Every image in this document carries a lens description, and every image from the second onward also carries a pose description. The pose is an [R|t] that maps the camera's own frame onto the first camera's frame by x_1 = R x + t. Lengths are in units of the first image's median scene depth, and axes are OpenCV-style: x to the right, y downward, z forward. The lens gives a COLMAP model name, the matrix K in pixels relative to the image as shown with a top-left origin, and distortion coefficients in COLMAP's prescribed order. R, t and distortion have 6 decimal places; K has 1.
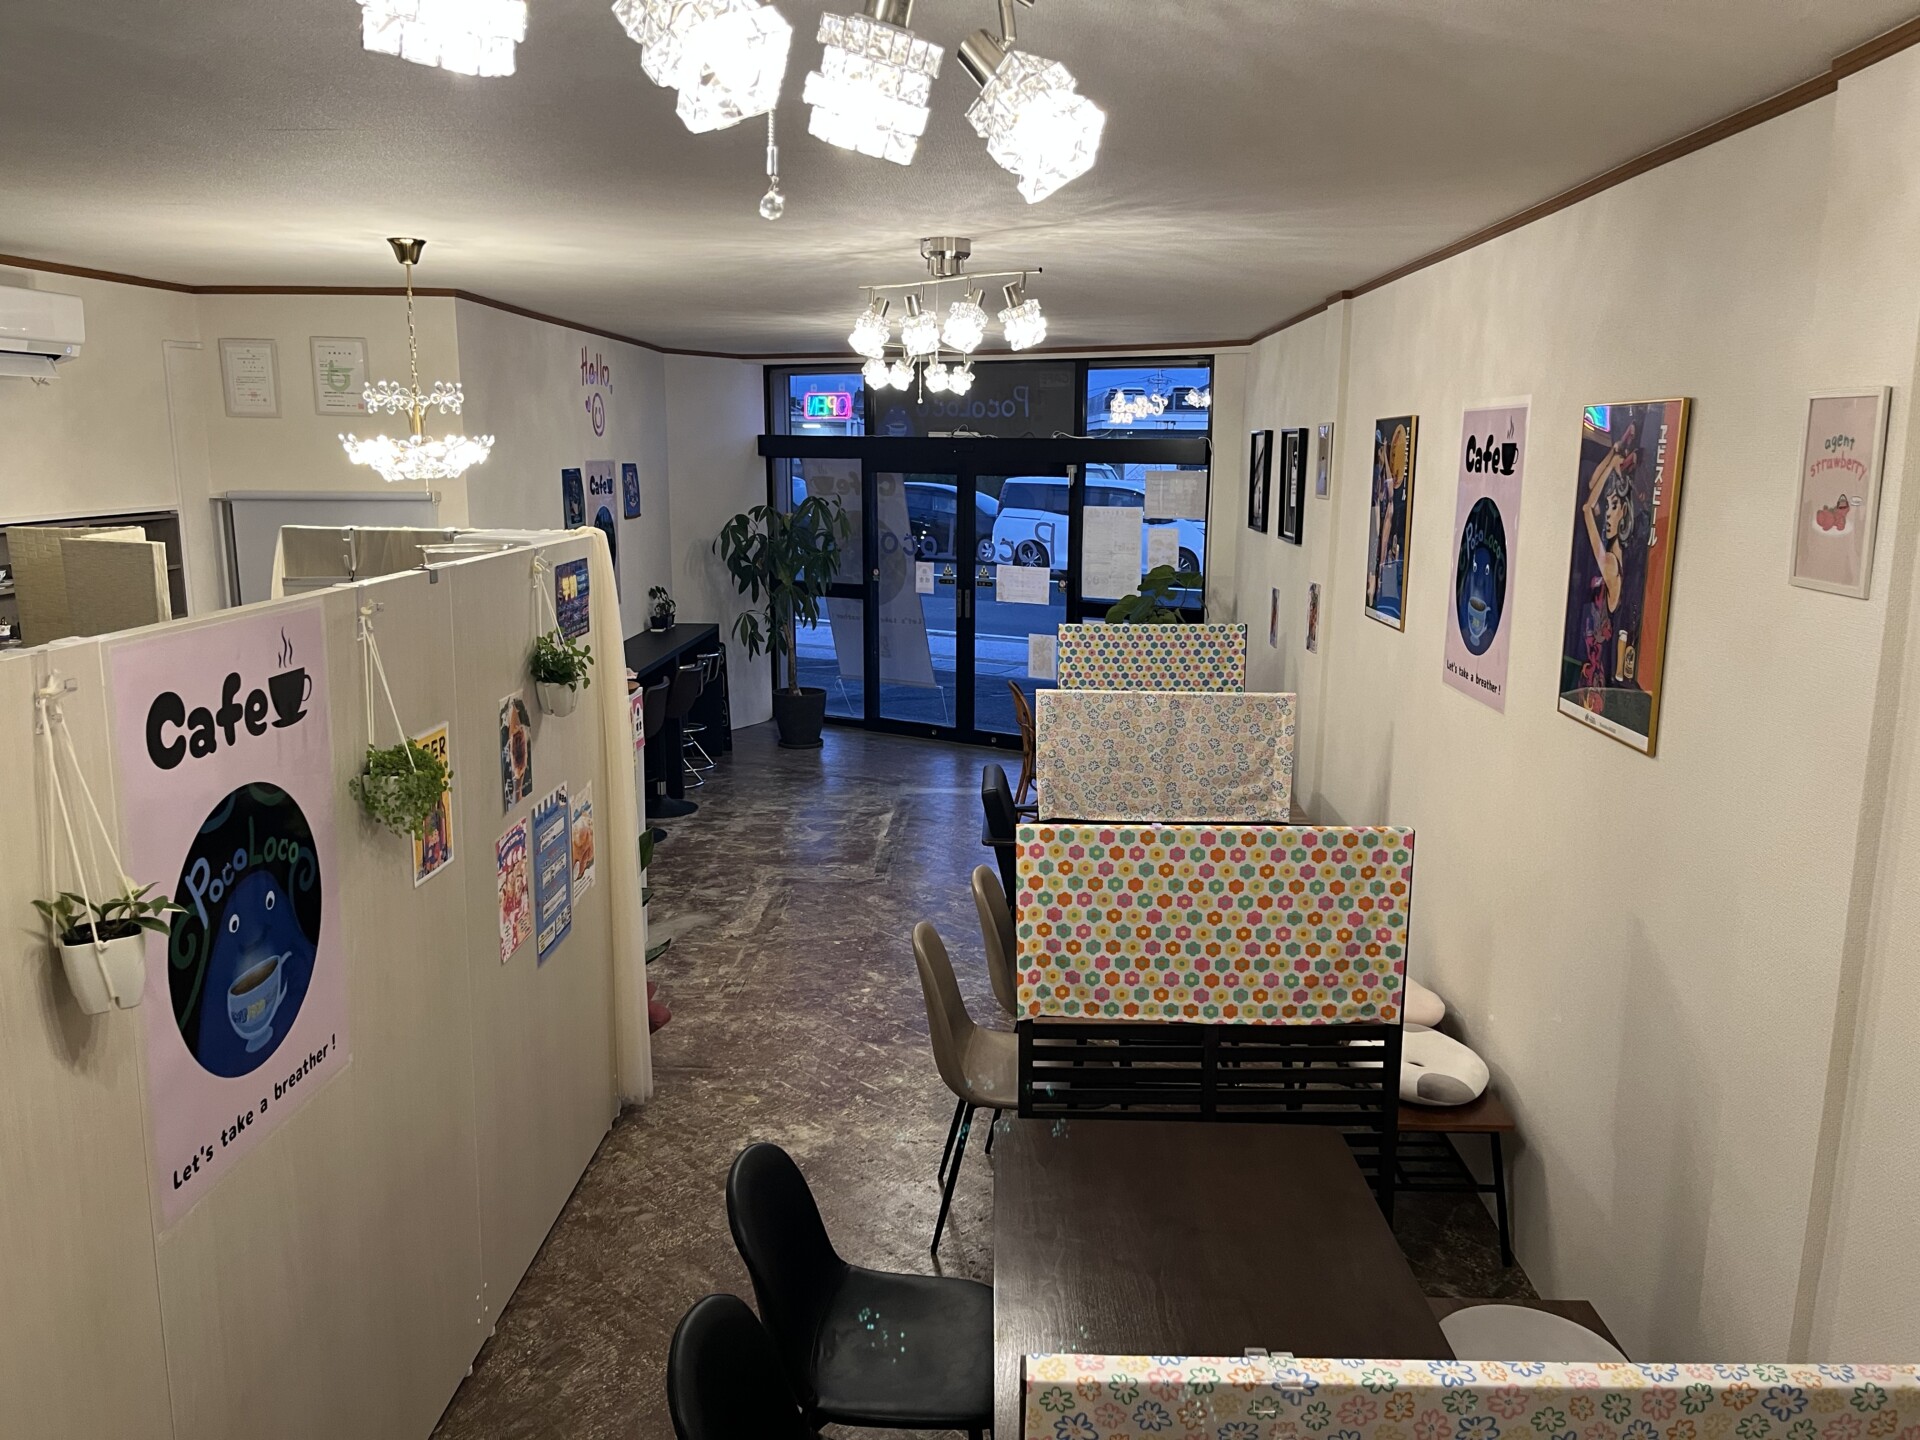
lens RADIAL K [[1421.9, 0, 1006.3], [0, 1421.9, 721.3], [0, 0, 1]] dist [0.054445, 0.000584]
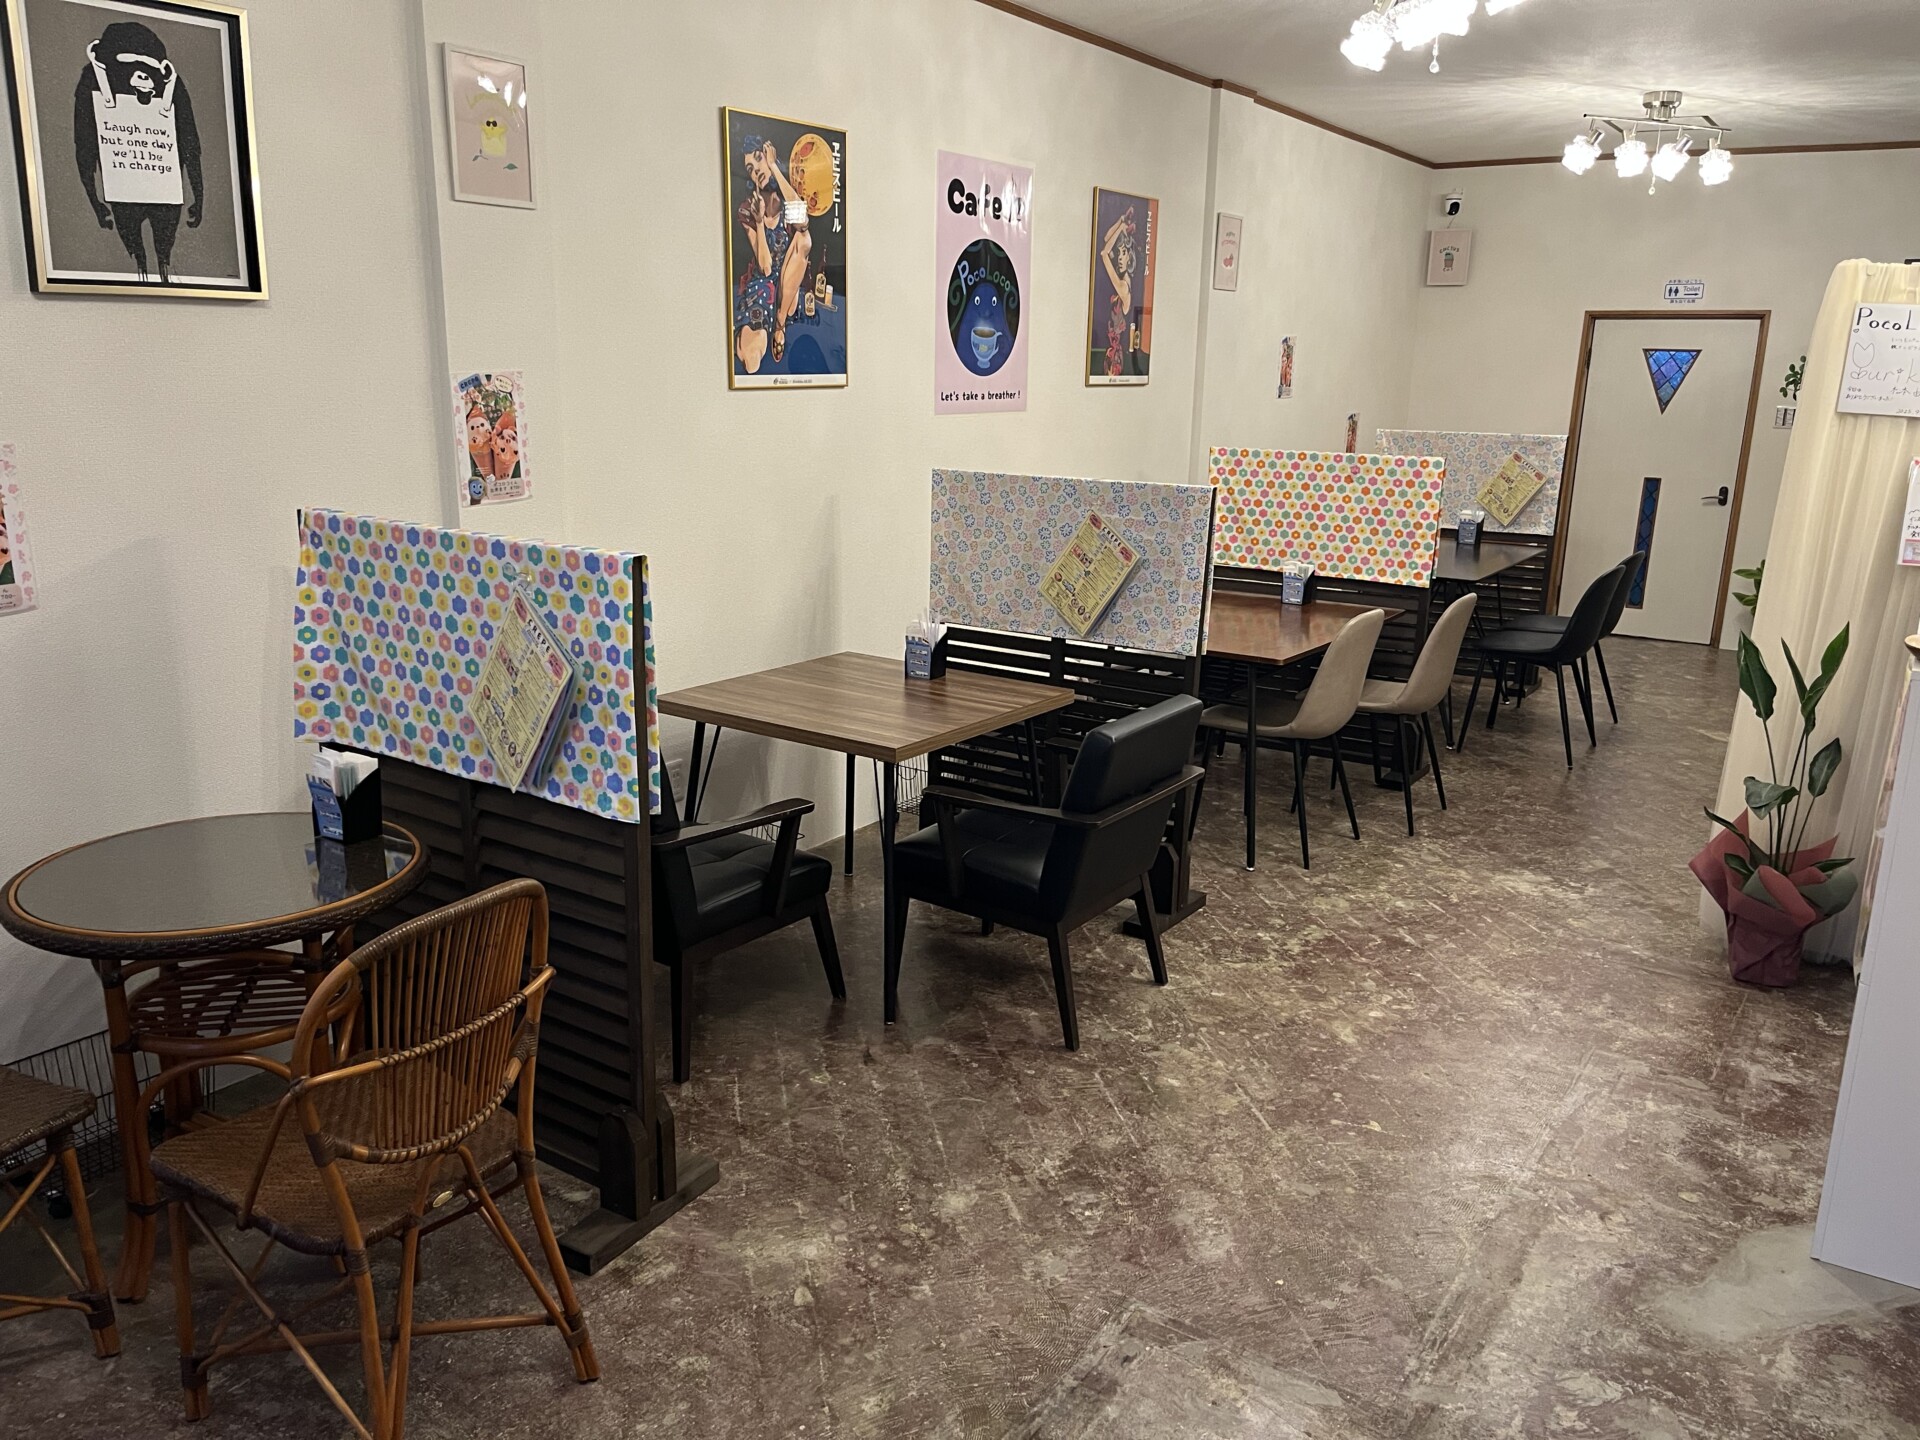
lens RADIAL K [[1421.9, 0, 1006.3], [0, 1421.9, 721.3], [0, 0, 1]] dist [0.054445, 0.000584]
pose [[-0.839410, -0.157369, 0.520218, -0.439696], [0.079196, 0.911532, 0.403532, -0.324752], [-0.537698, 0.379928, -0.752686, 2.458998]]
